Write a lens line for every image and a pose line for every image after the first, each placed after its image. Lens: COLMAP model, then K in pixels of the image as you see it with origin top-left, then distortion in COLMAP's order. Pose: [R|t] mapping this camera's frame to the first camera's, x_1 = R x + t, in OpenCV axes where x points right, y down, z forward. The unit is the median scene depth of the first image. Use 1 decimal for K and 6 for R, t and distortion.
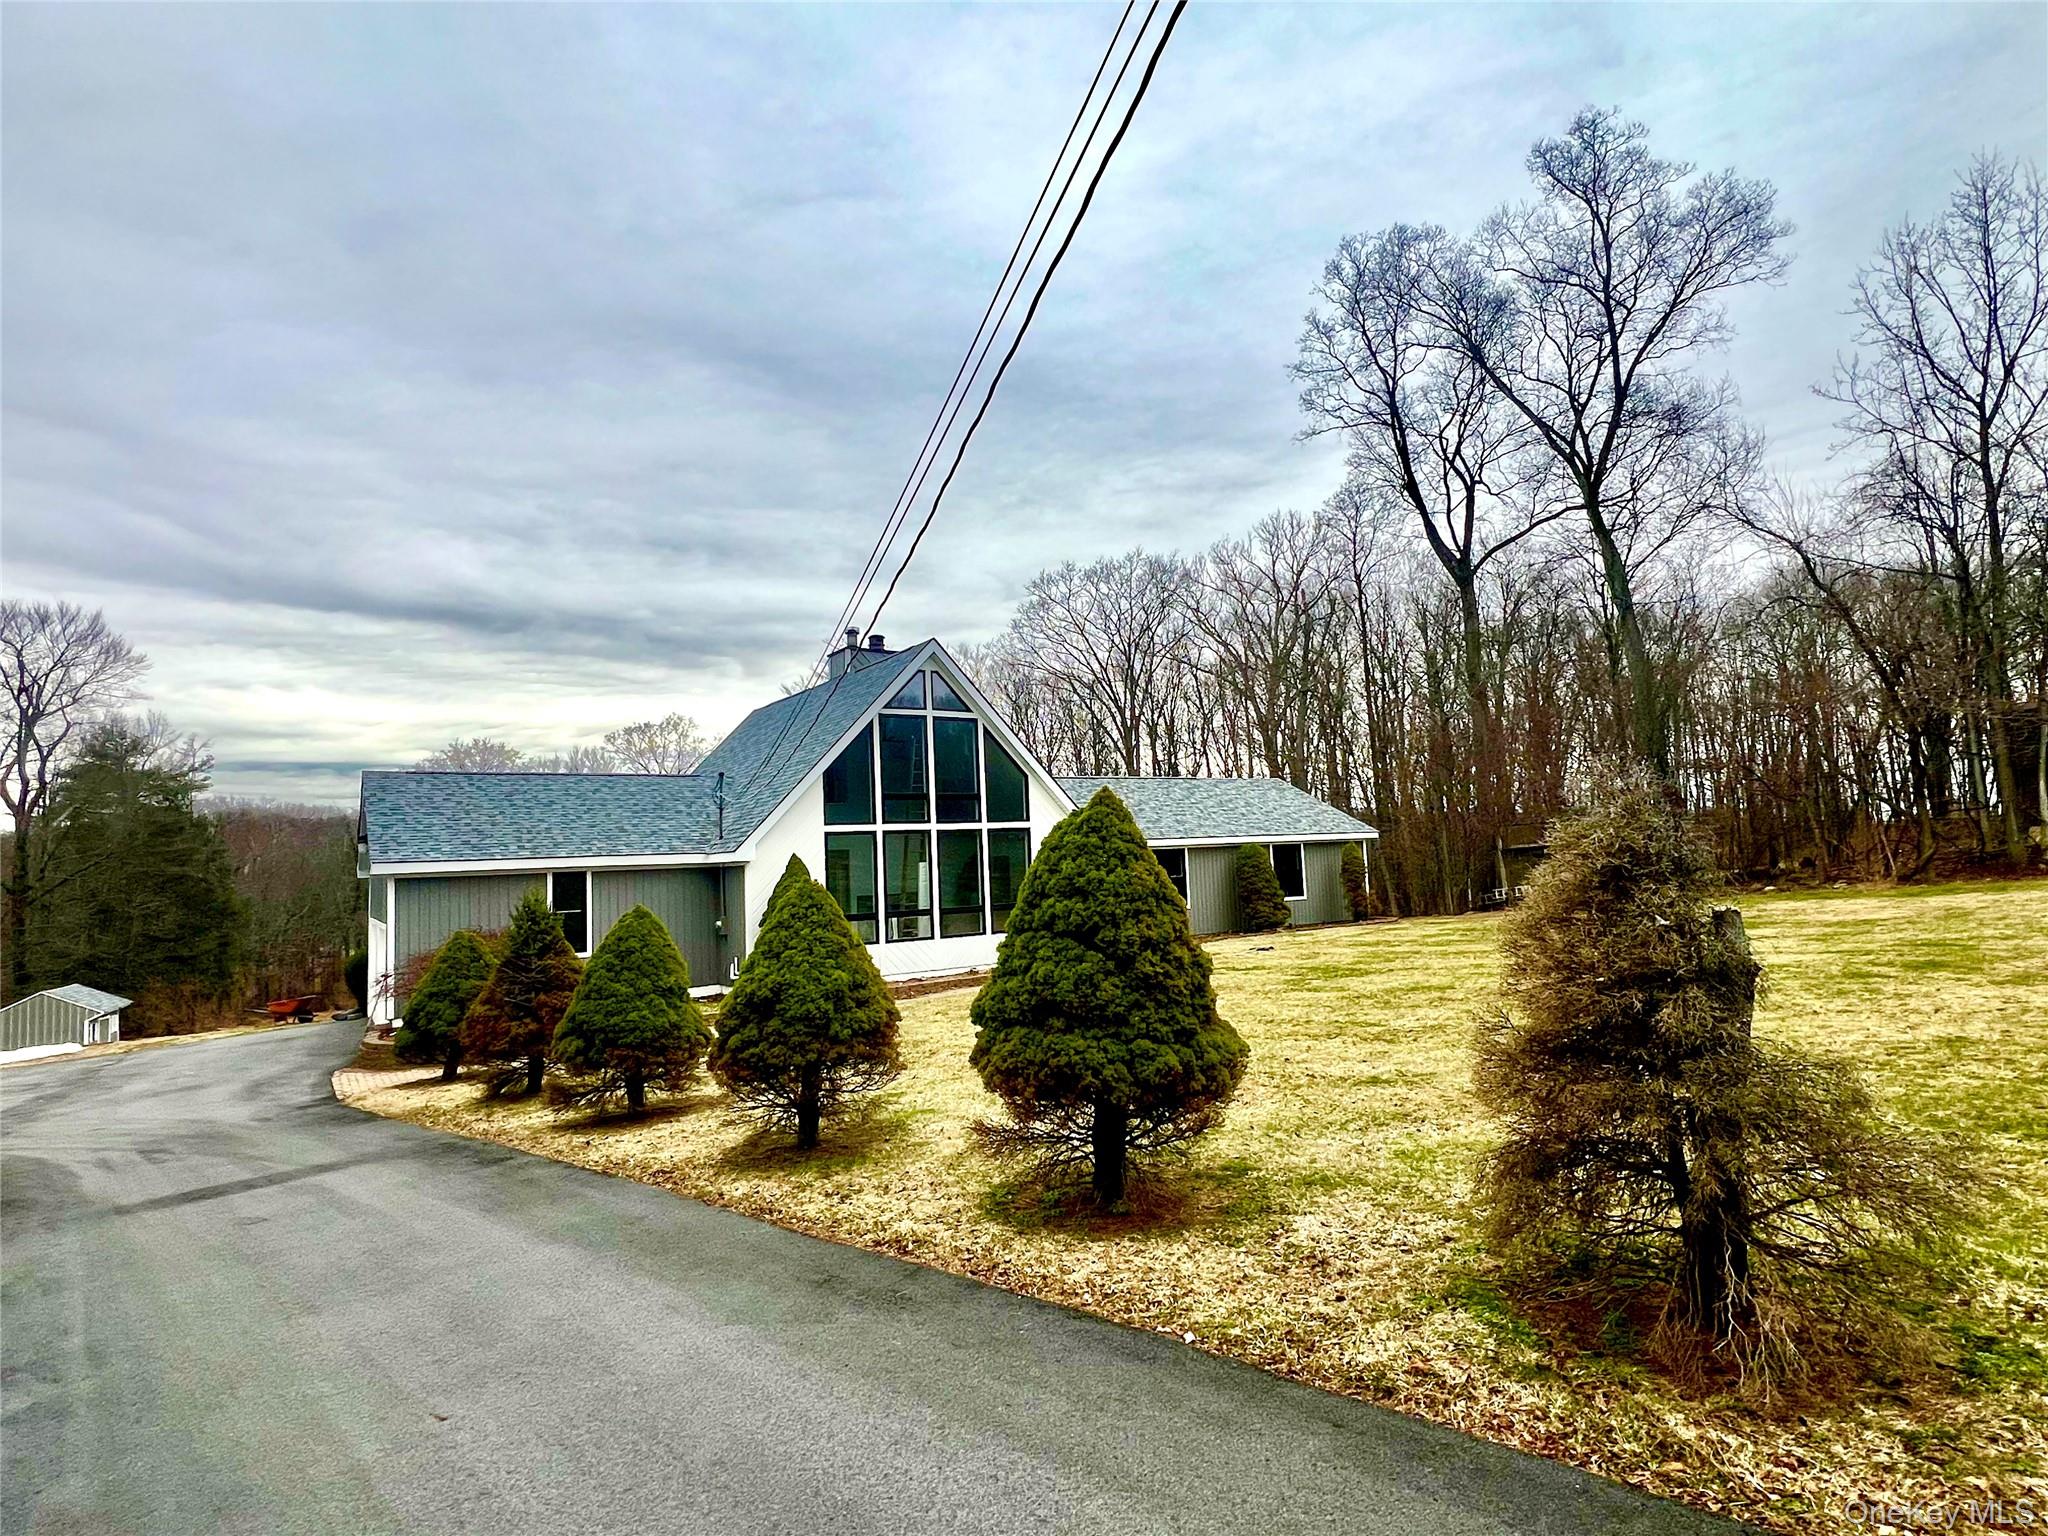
lens RADIAL K [[1066.3, 0, 1024.0], [0, 1066.3, 768.0], [0, 0, 1]] dist [0.001639, -0.001244]
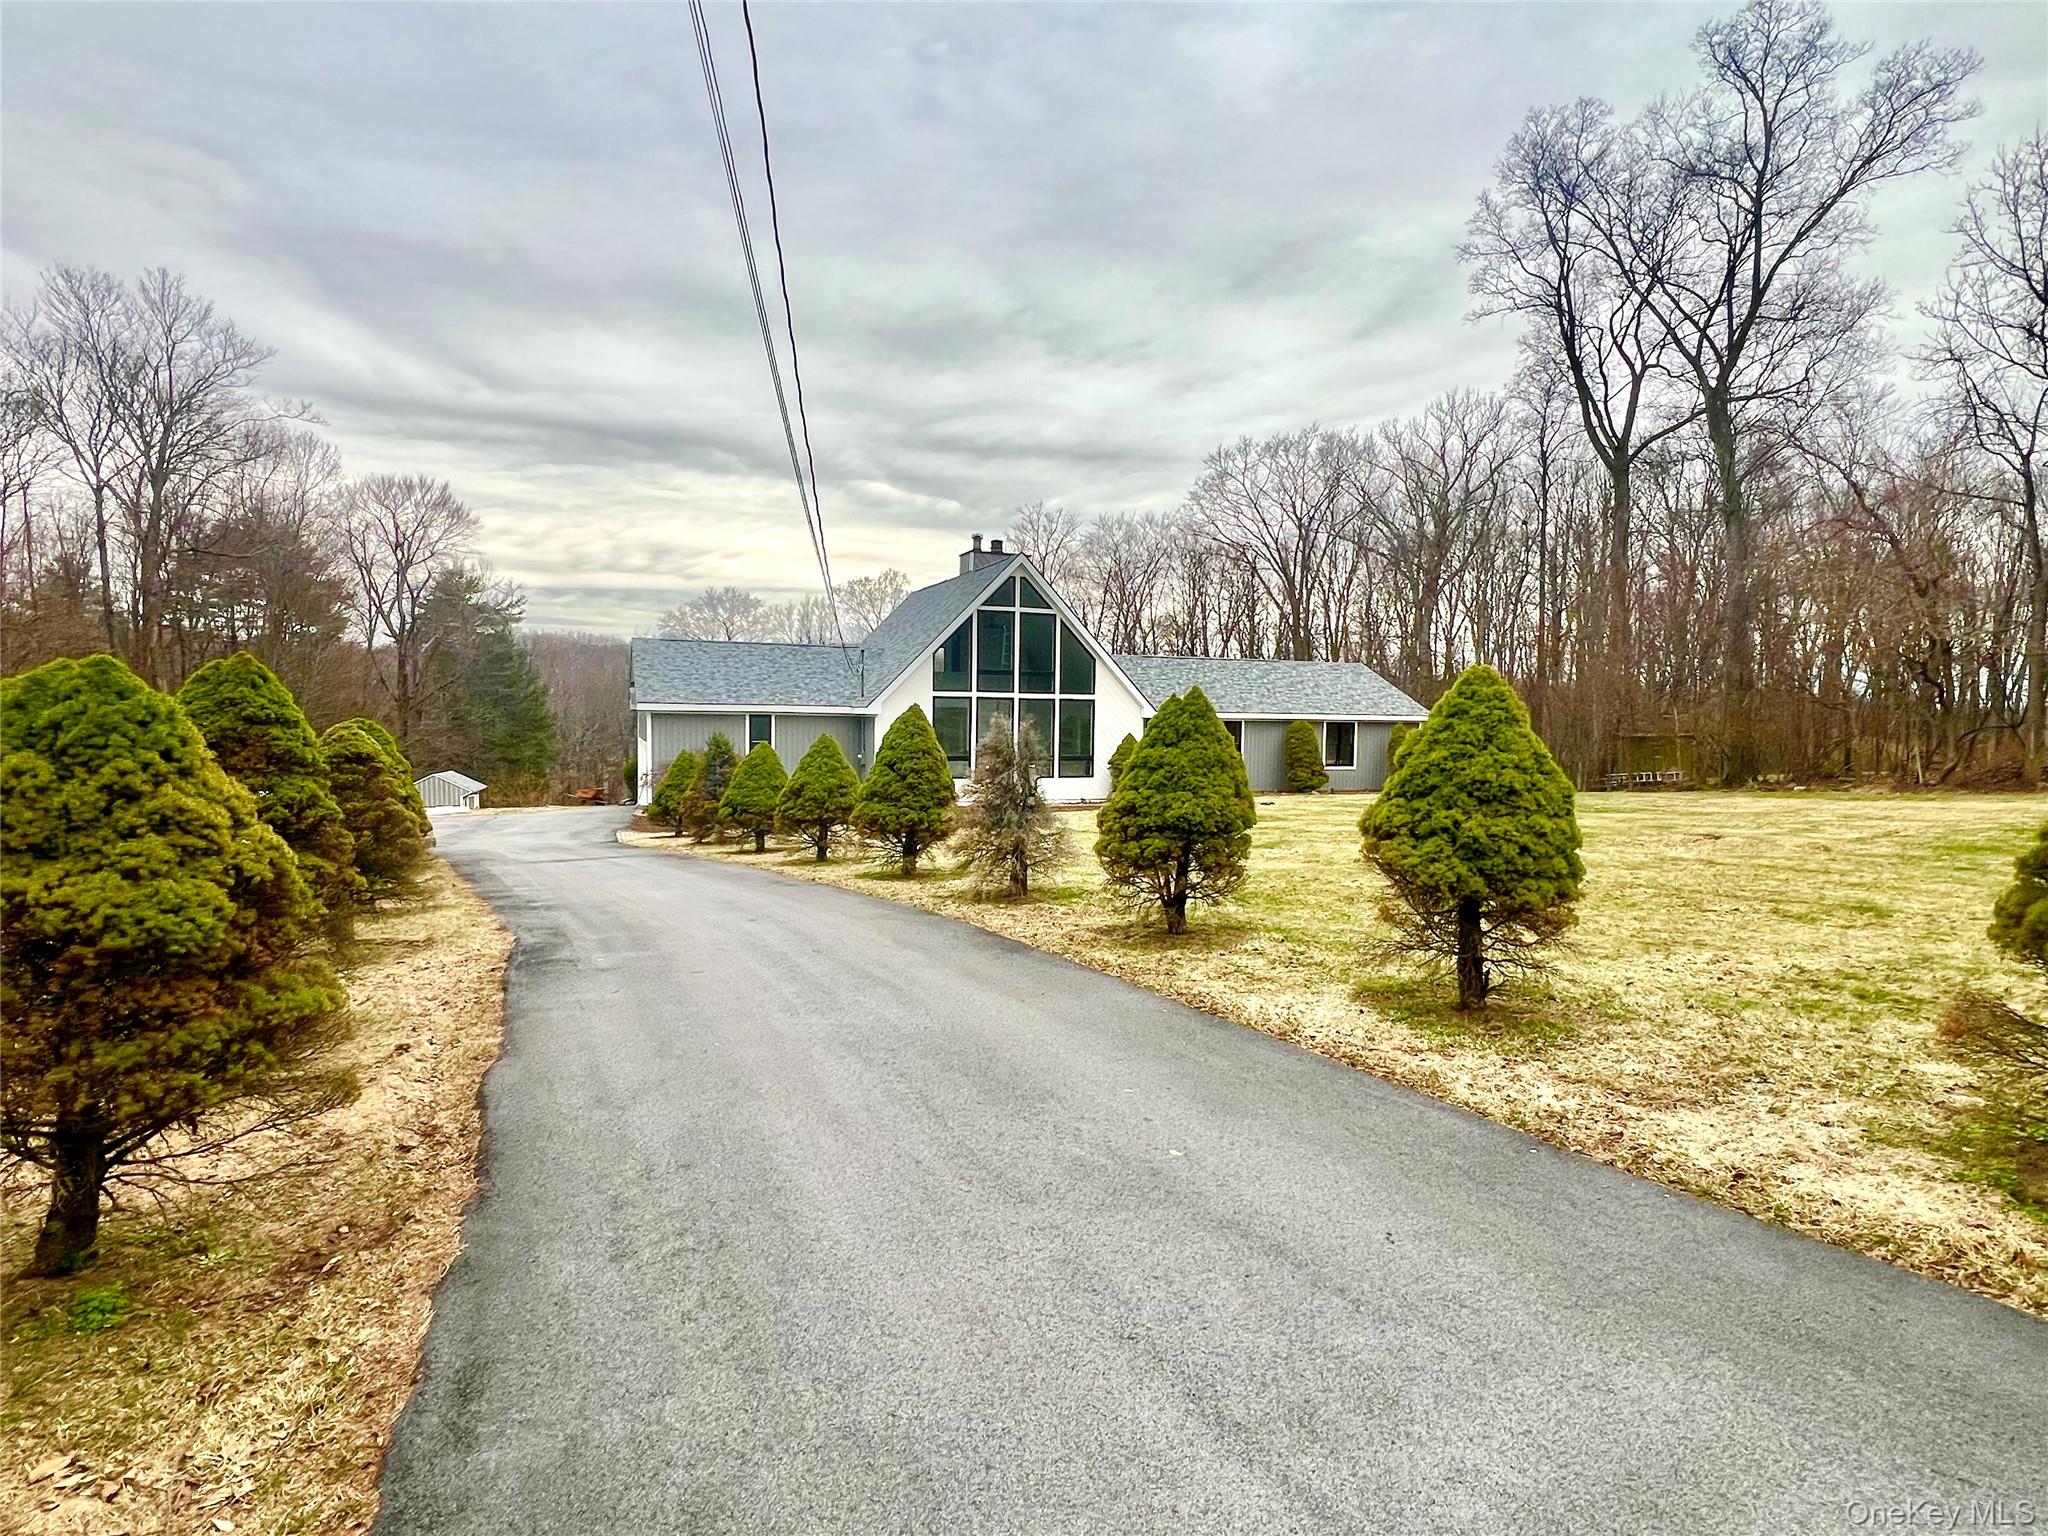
lens RADIAL K [[1065.0, 0, 1024.0], [0, 1065.0, 768.0], [0, 0, 1]] dist [0.000930, -0.000129]
pose [[0.976781, 0.066794, -0.203564, 0.214427], [-0.037723, 0.988934, 0.143483, -0.049797], [0.210895, -0.132473, 0.968491, -0.325256]]
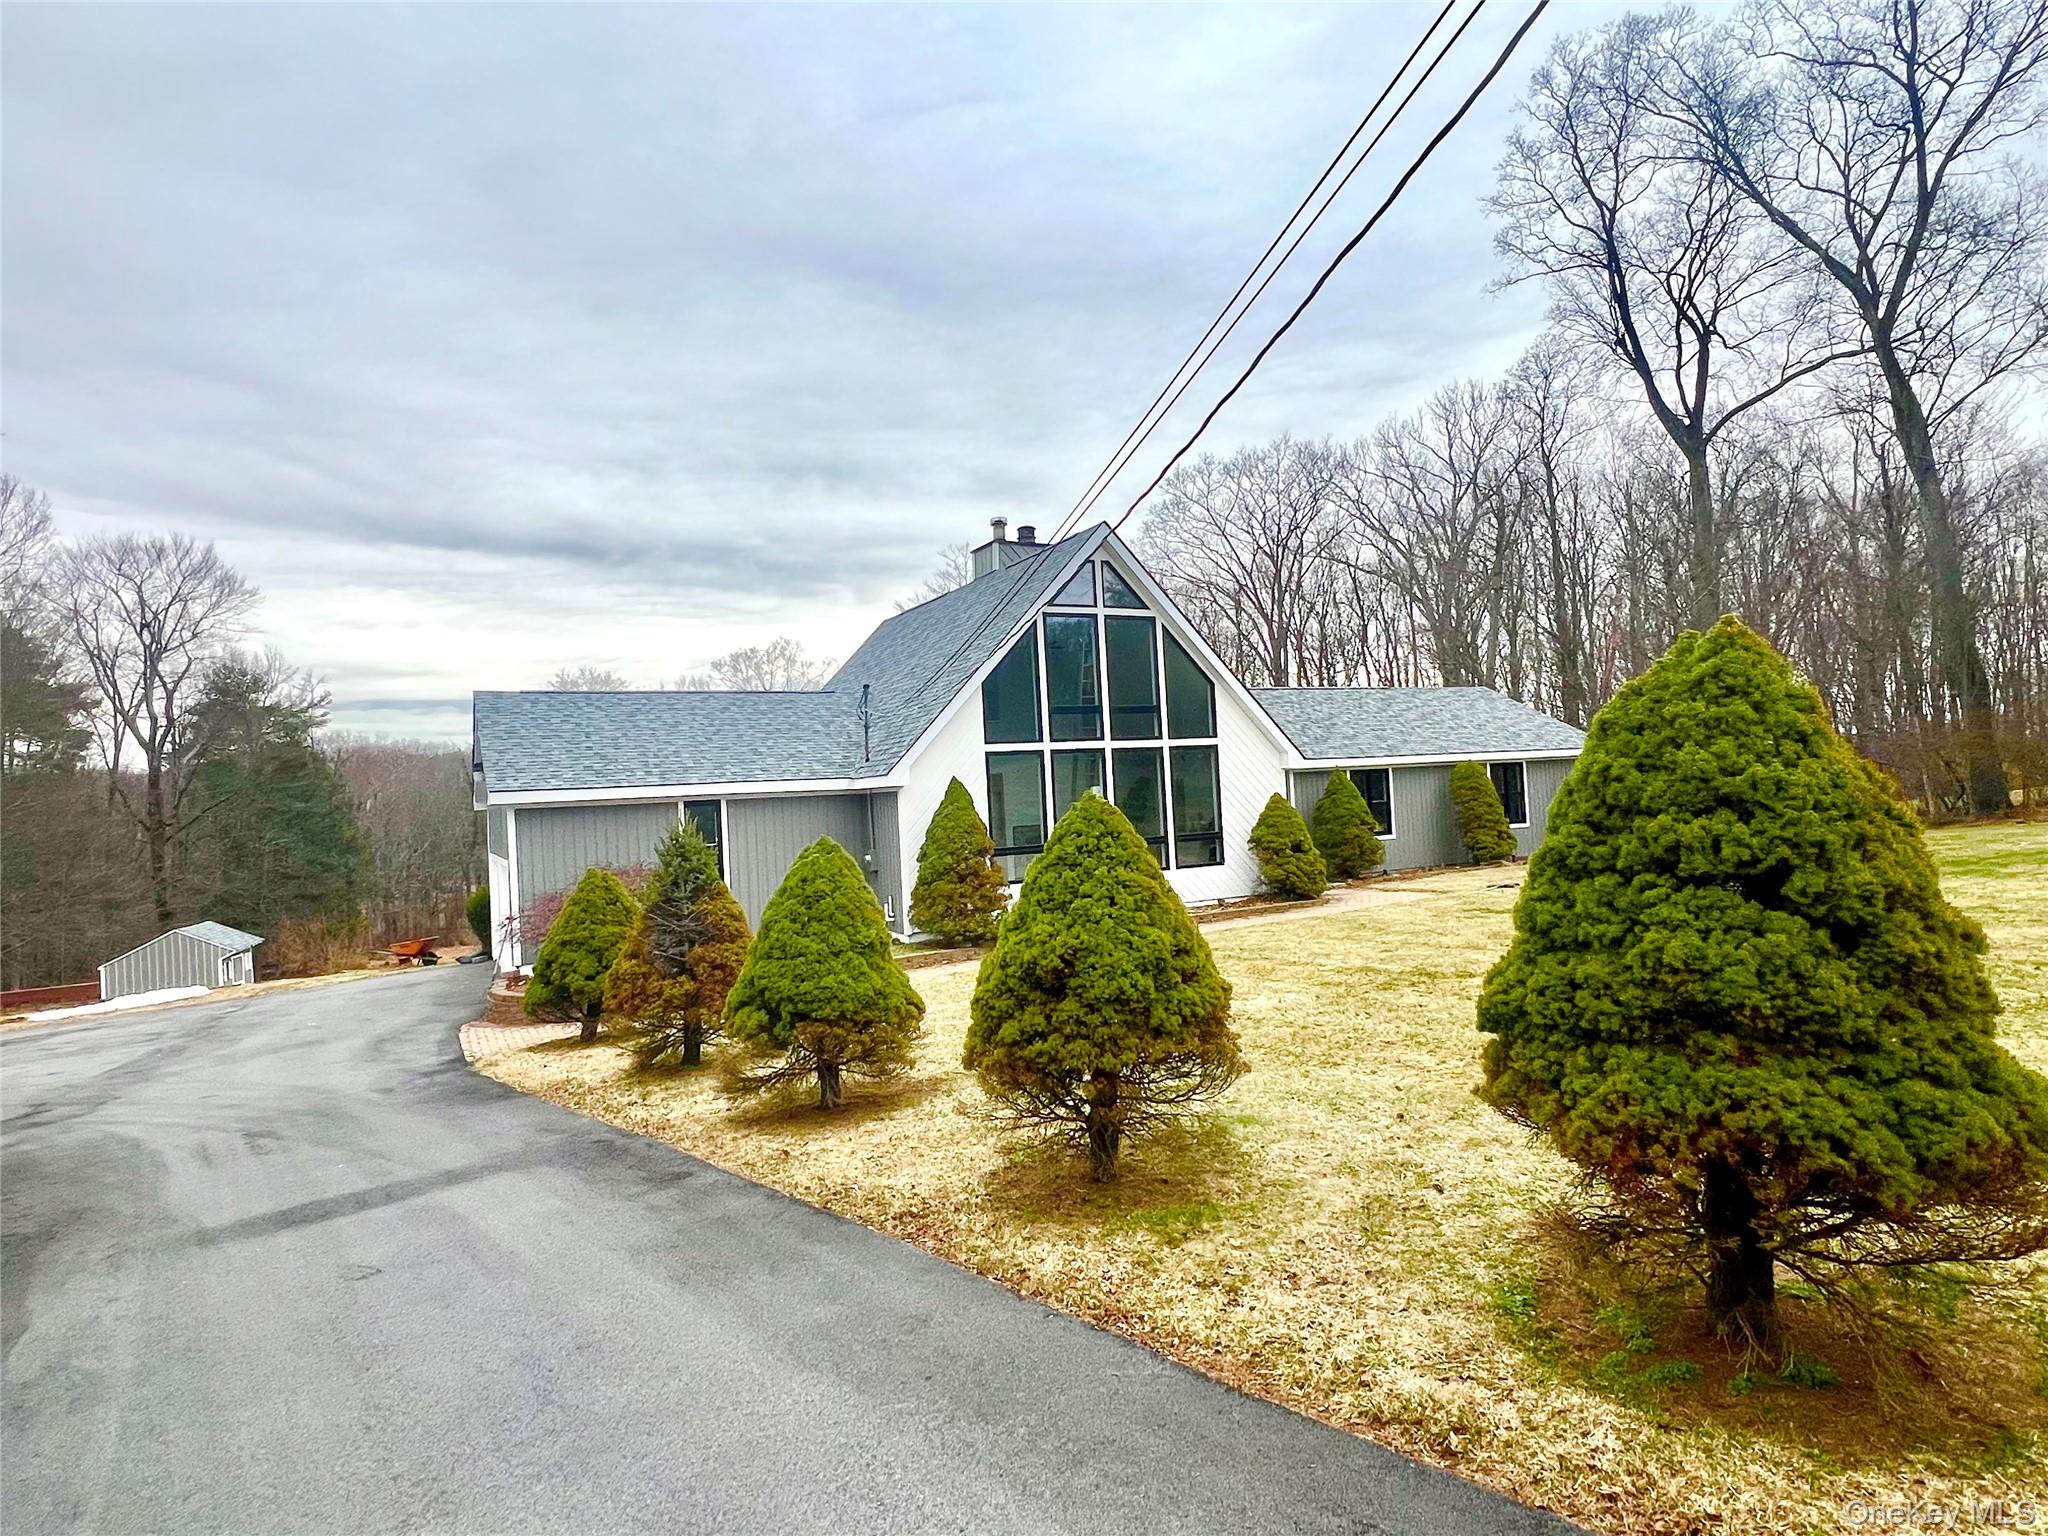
lens RADIAL K [[1124.4, 0, 1024.0], [0, 1124.4, 768.0], [0, 0, 1]] dist [-0.001090, -0.000594]
pose [[0.994804, -0.012411, -0.101049, -0.064314], [0.019145, 0.997639, 0.065949, 0.013903], [0.099992, -0.067541, 0.992693, 0.102202]]
